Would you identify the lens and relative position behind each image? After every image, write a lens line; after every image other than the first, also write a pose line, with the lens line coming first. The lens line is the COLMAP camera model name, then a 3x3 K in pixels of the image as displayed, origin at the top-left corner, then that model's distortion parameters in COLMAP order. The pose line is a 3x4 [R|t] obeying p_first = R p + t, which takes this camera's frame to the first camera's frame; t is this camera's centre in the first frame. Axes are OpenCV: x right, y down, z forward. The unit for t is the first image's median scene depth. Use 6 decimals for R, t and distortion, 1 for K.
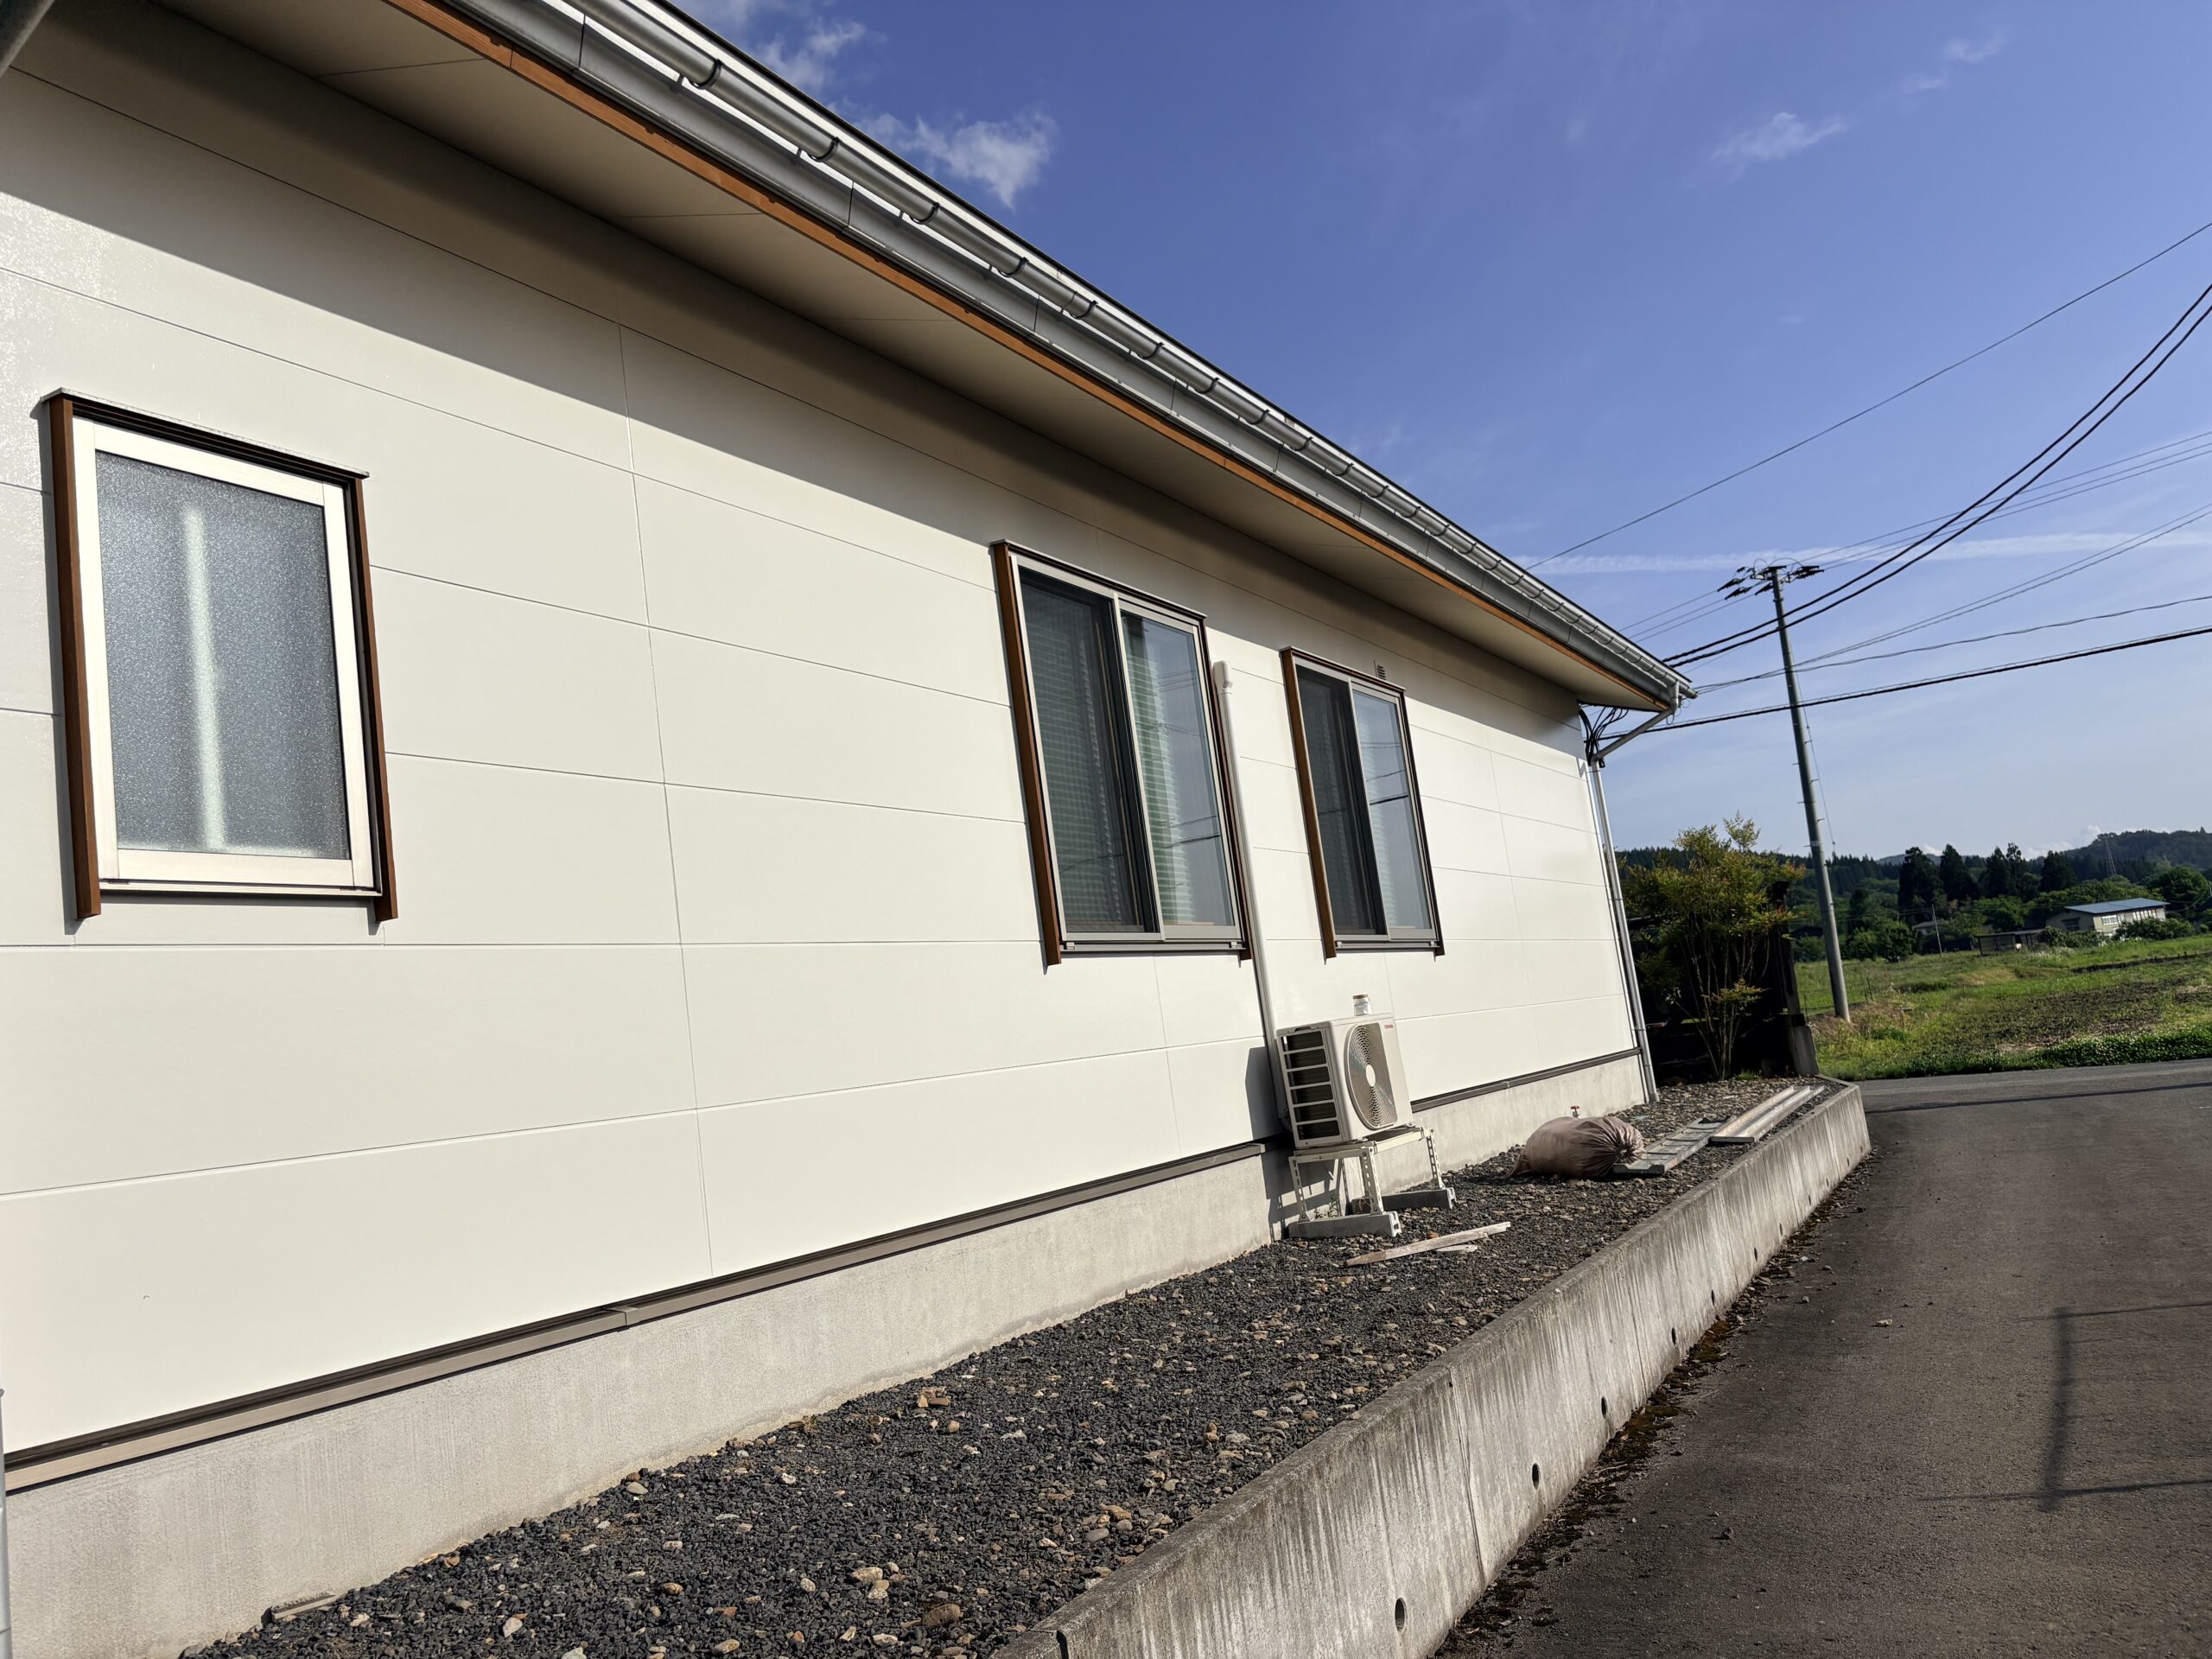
lens RADIAL K [[1671.5, 0, 1112.2], [0, 1671.5, 841.4], [0, 0, 1]] dist [0.019965, -0.015617]
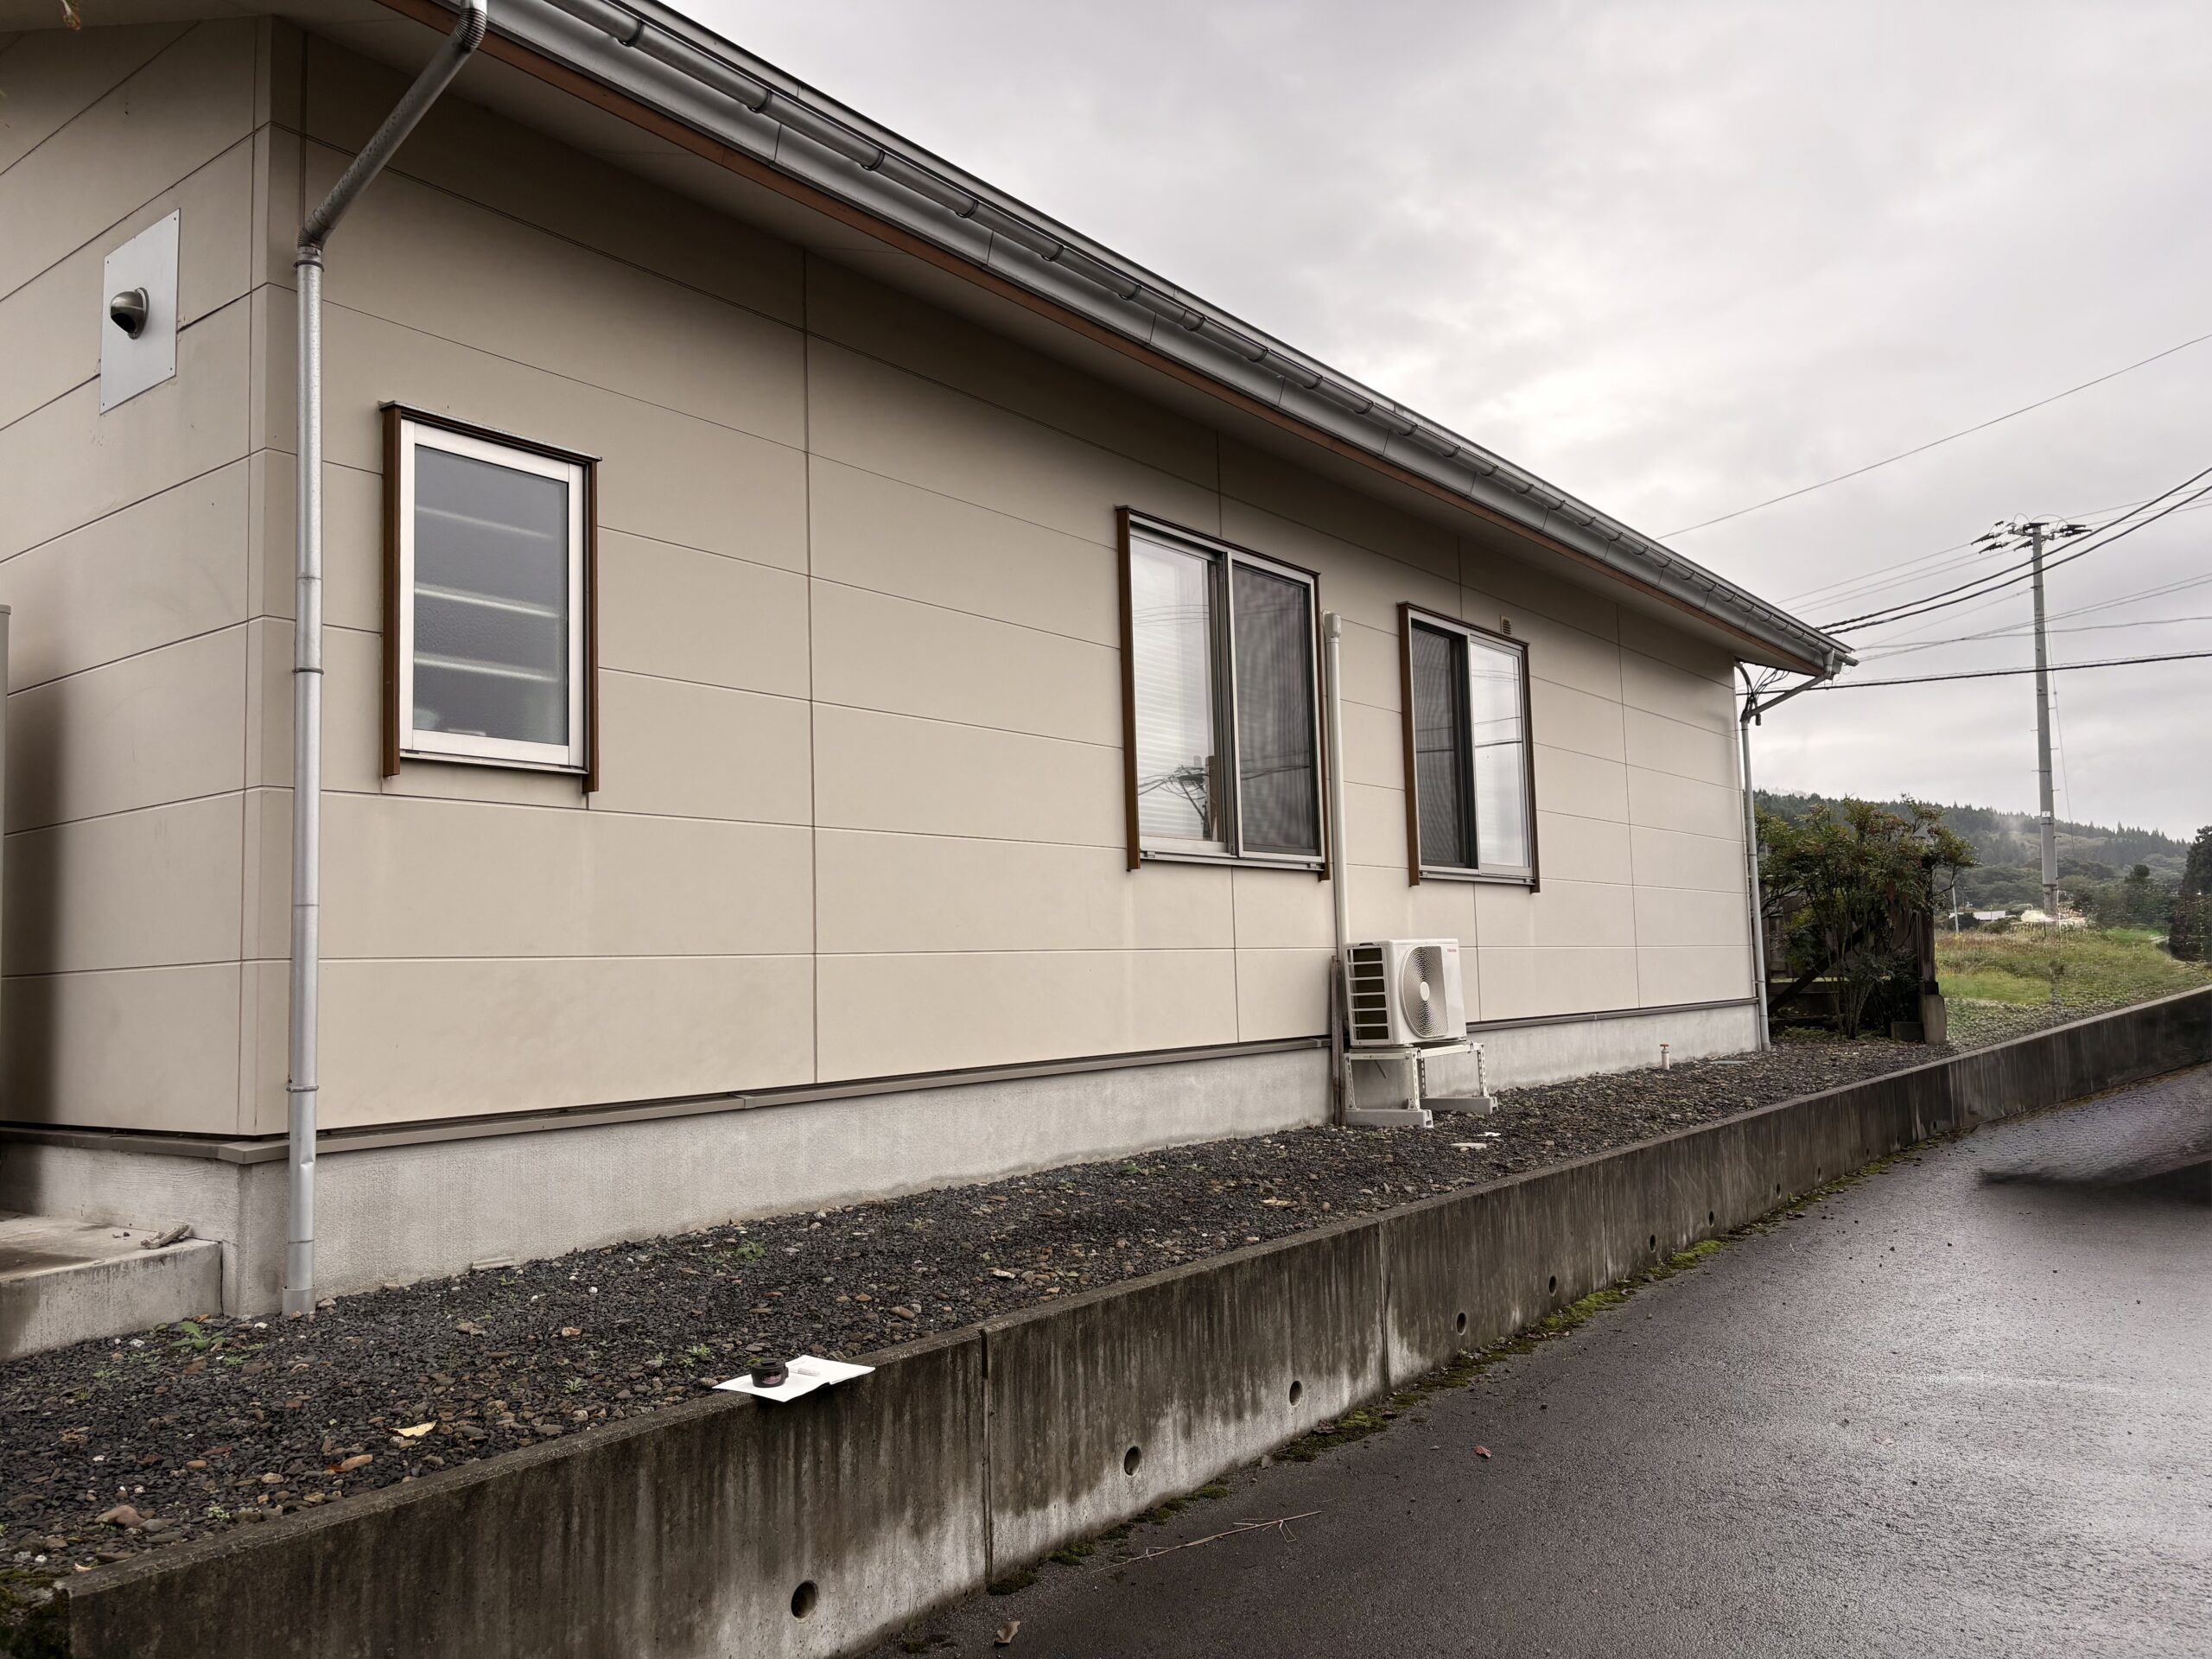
lens RADIAL K [[1671.5, 0, 1112.2], [0, 1671.5, 841.4], [0, 0, 1]] dist [0.019965, -0.015617]
pose [[0.986792, 0.098833, -0.128348, 0.082773], [-0.090187, 0.993353, 0.071525, -0.023508], [0.134564, -0.059005, 0.989147, -0.147919]]
